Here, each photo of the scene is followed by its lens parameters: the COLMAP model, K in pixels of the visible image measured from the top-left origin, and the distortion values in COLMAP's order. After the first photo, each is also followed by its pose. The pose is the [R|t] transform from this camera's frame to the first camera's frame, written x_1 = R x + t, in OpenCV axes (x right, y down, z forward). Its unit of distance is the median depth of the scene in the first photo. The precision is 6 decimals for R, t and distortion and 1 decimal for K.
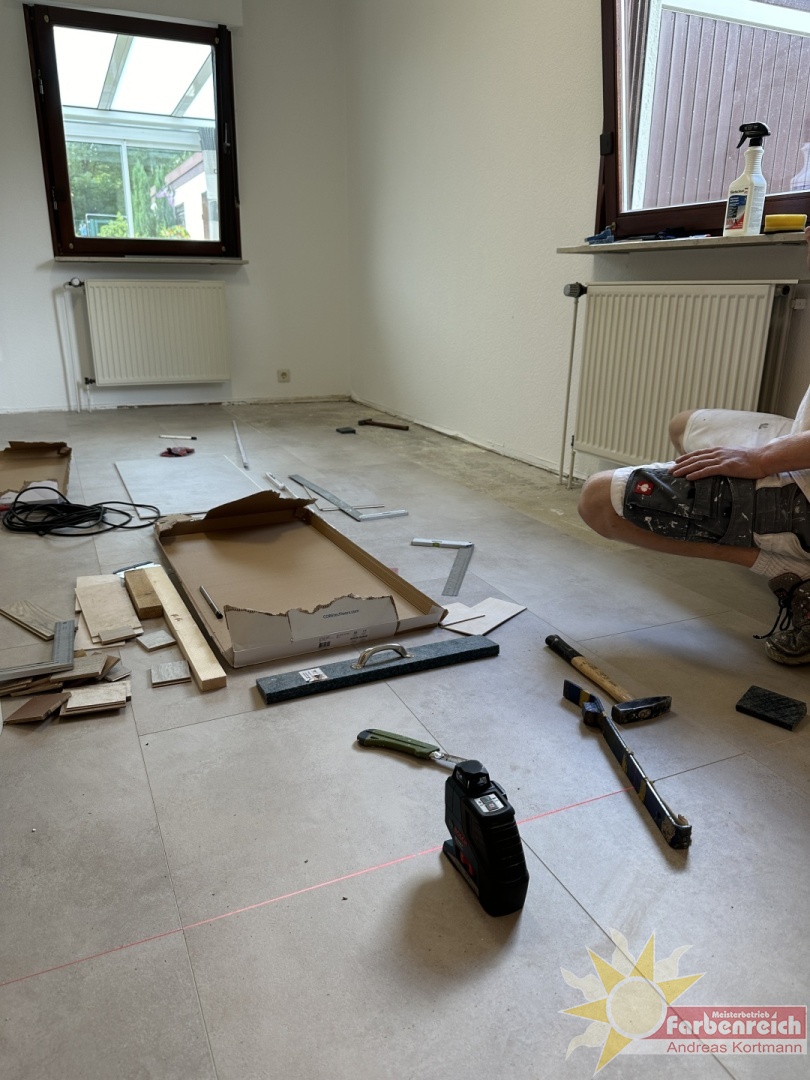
lens RADIAL K [[753.6, 0, 405.0], [0, 753.6, 540.0], [0, 0, 1]] dist [0.064038, -0.099975]
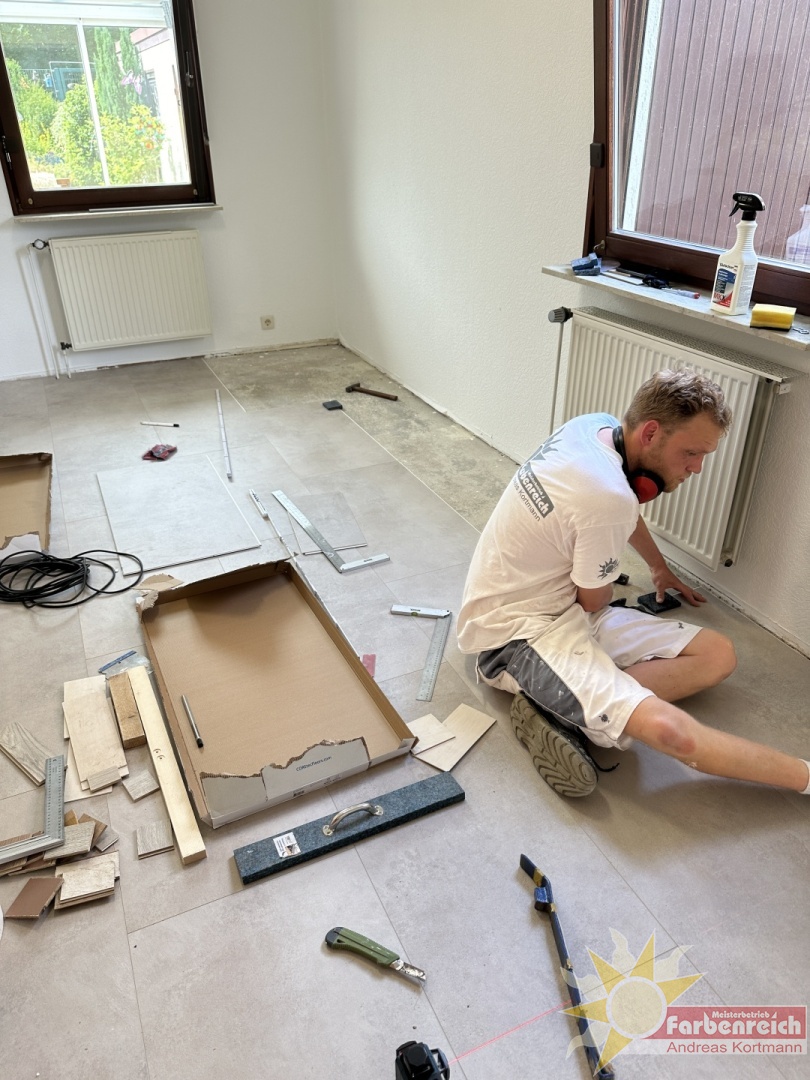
lens RADIAL K [[759.7, 0, 412.9], [0, 759.7, 538.2], [0, 0, 1]] dist [0.005172, -0.008591]
pose [[0.999803, -0.019652, -0.002679, 0.043671], [0.019801, 0.981200, 0.191977, -0.290306], [-0.001144, -0.191992, 0.981396, 0.018555]]
